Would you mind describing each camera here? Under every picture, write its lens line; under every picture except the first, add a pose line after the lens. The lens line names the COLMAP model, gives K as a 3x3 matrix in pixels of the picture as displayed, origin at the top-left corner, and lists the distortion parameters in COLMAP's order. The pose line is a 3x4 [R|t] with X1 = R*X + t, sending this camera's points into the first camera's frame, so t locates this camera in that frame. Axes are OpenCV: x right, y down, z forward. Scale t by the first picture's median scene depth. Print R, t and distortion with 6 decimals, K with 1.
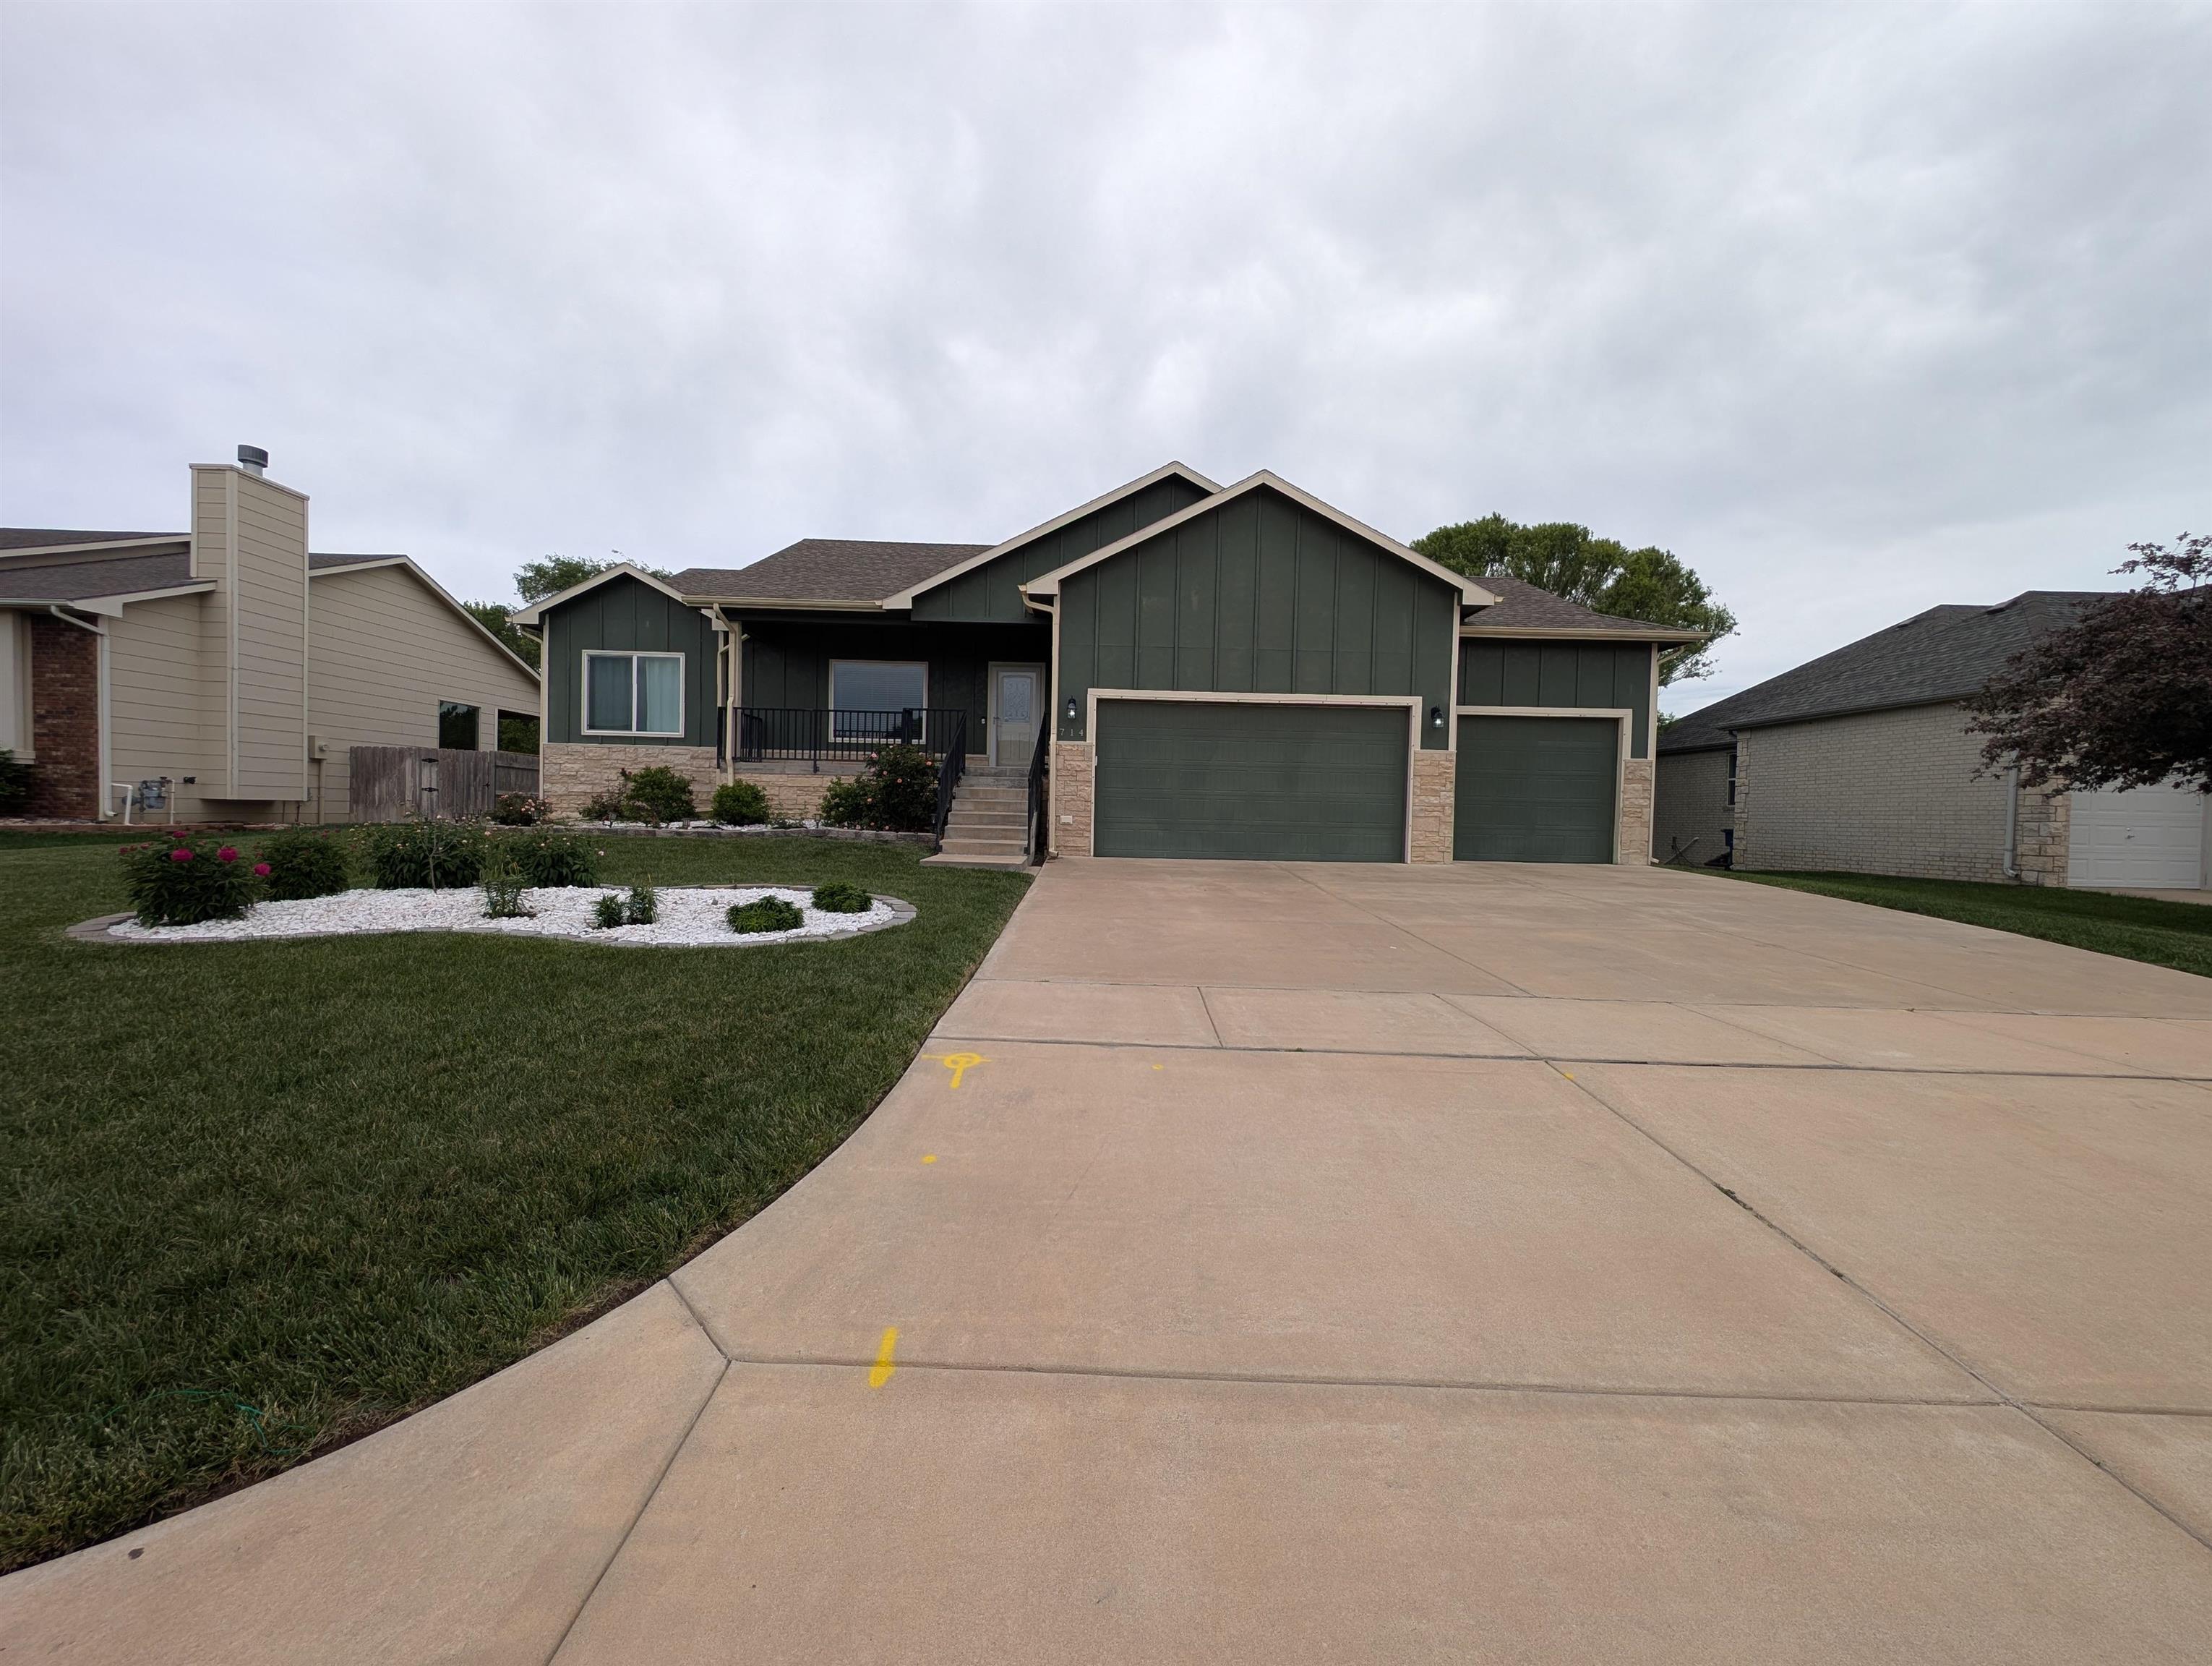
lens RADIAL K [[842.3, 0, 1103.1], [0, 842.3, 833.7], [0, 0, 1]] dist [-0.002342, -0.000347]
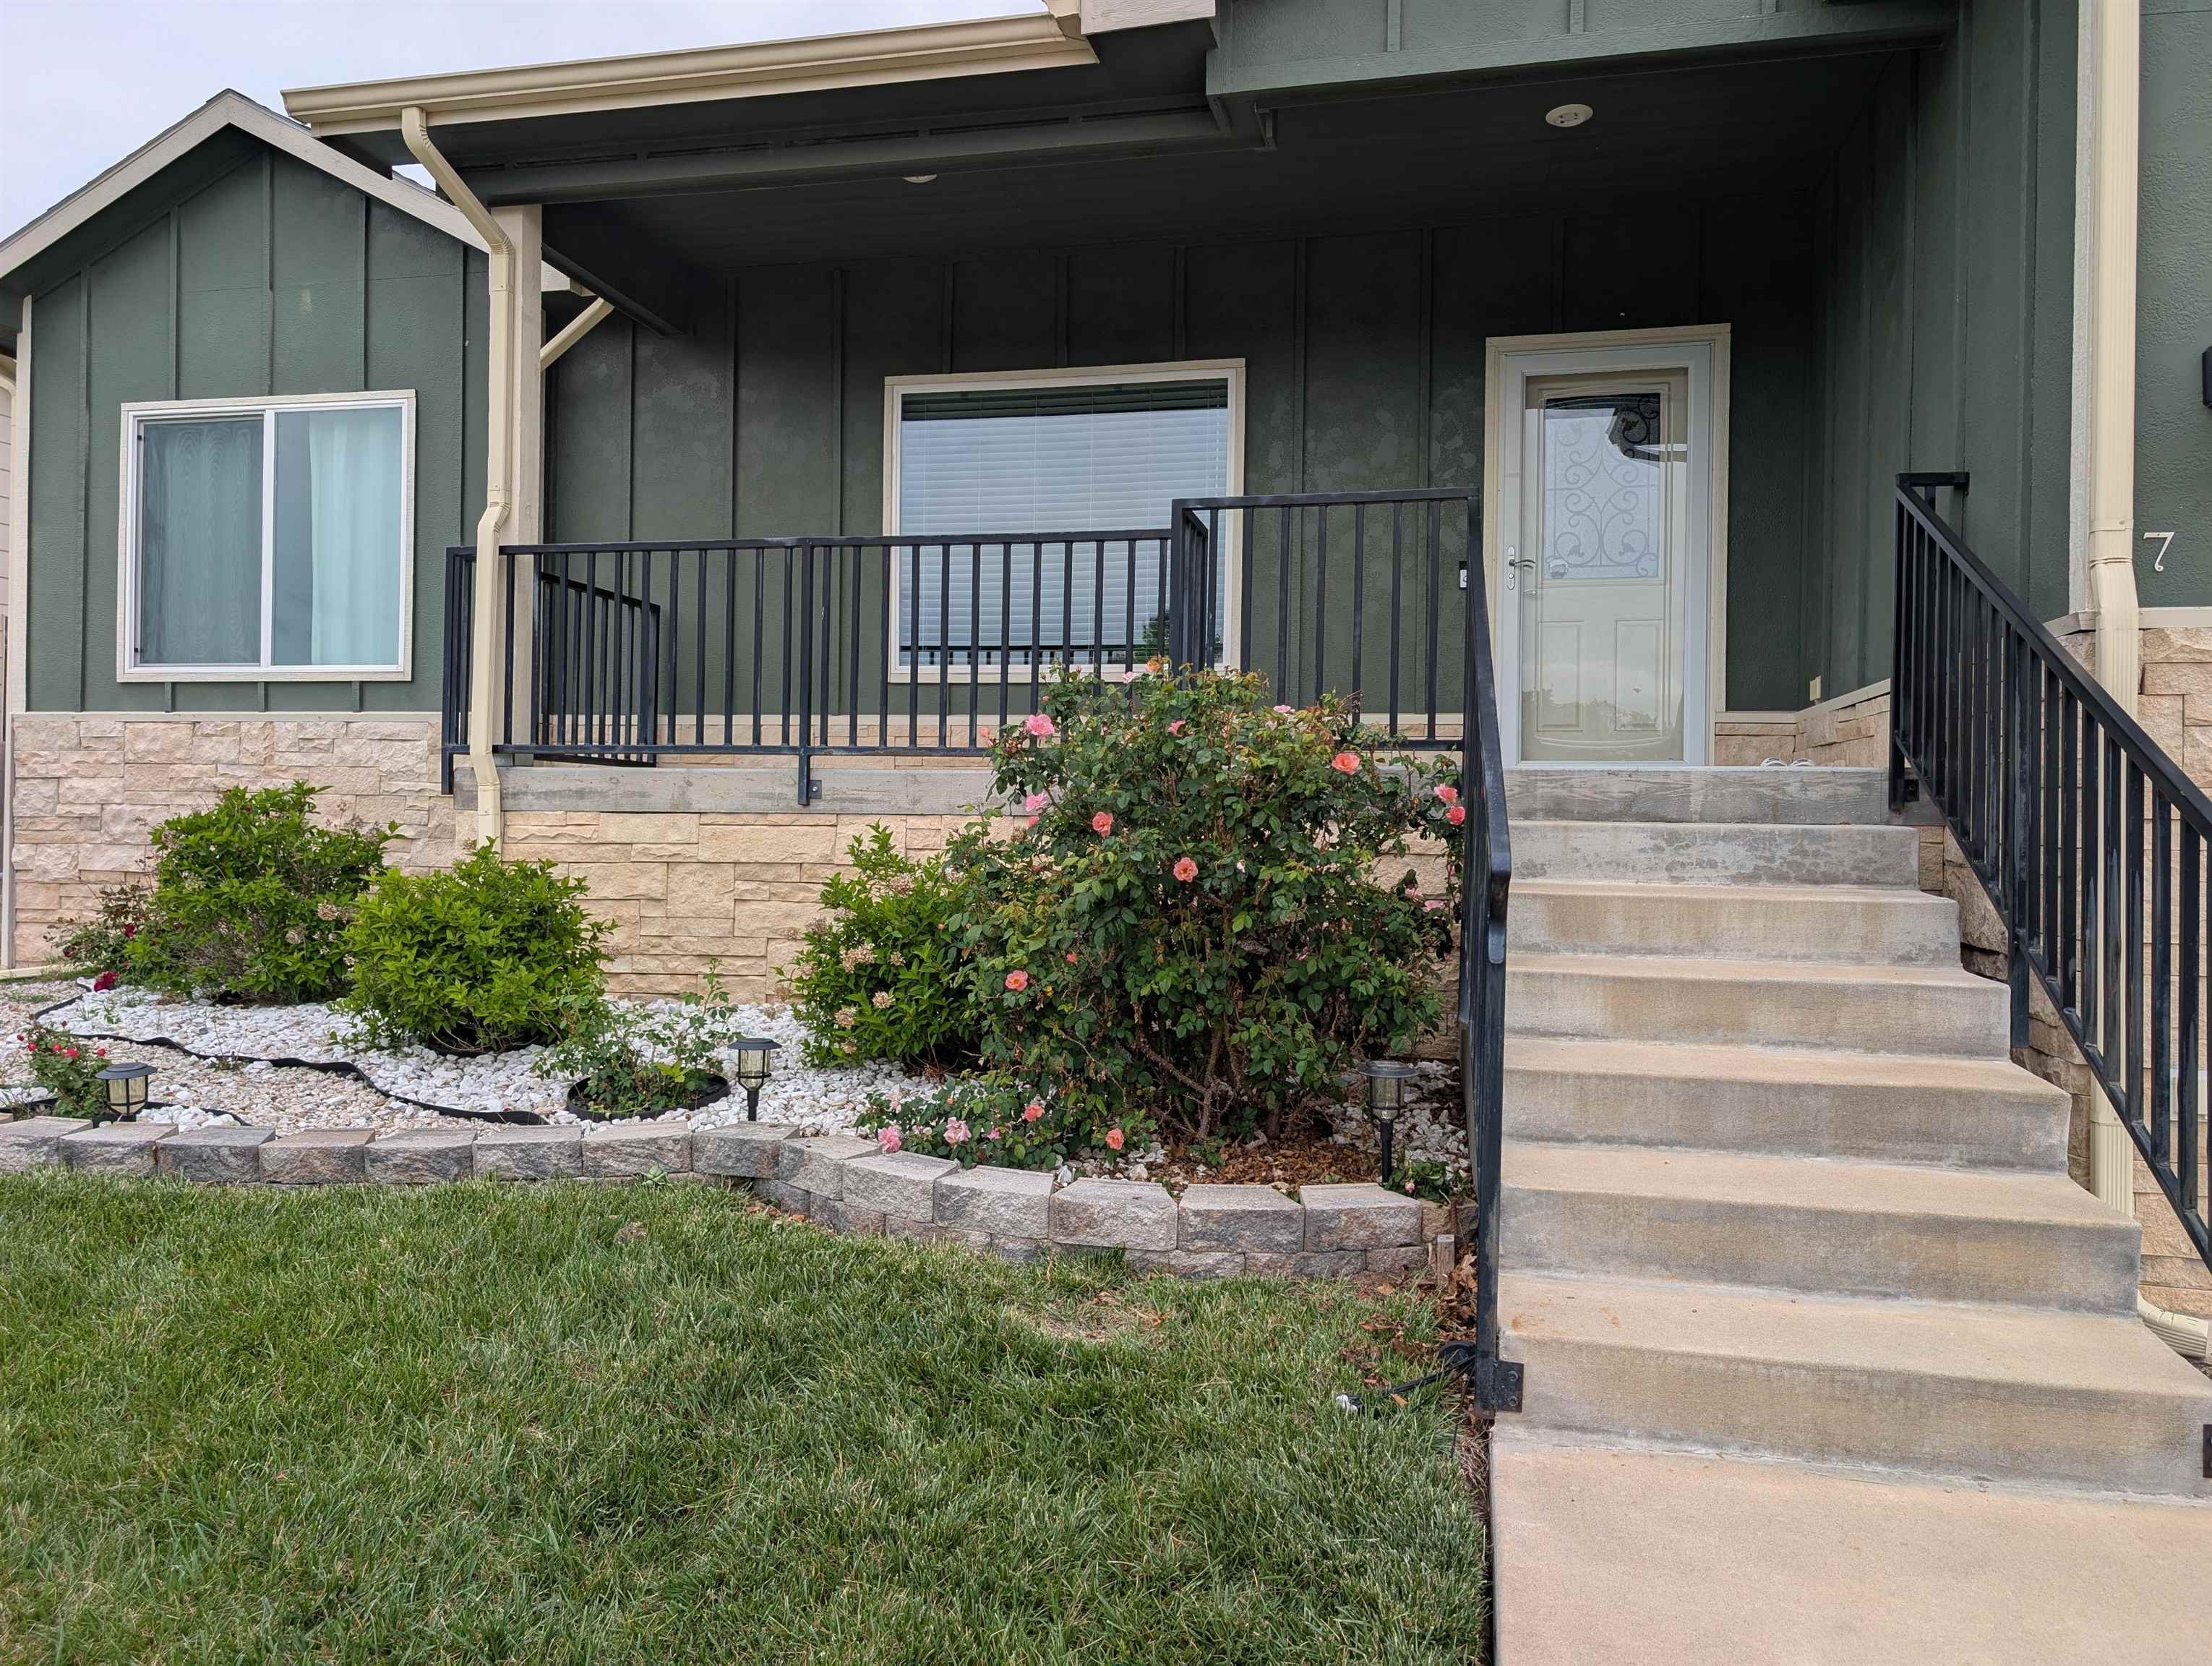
lens RADIAL K [[1550.7, 0, 1105.7], [0, 1550.7, 827.9], [0, 0, 1]] dist [-0.002200, -0.000142]
pose [[0.973559, -0.007225, -0.228320, -0.151667], [0.000341, 0.999545, -0.030173, -0.049844], [0.228434, 0.029297, 0.973119, 0.562361]]
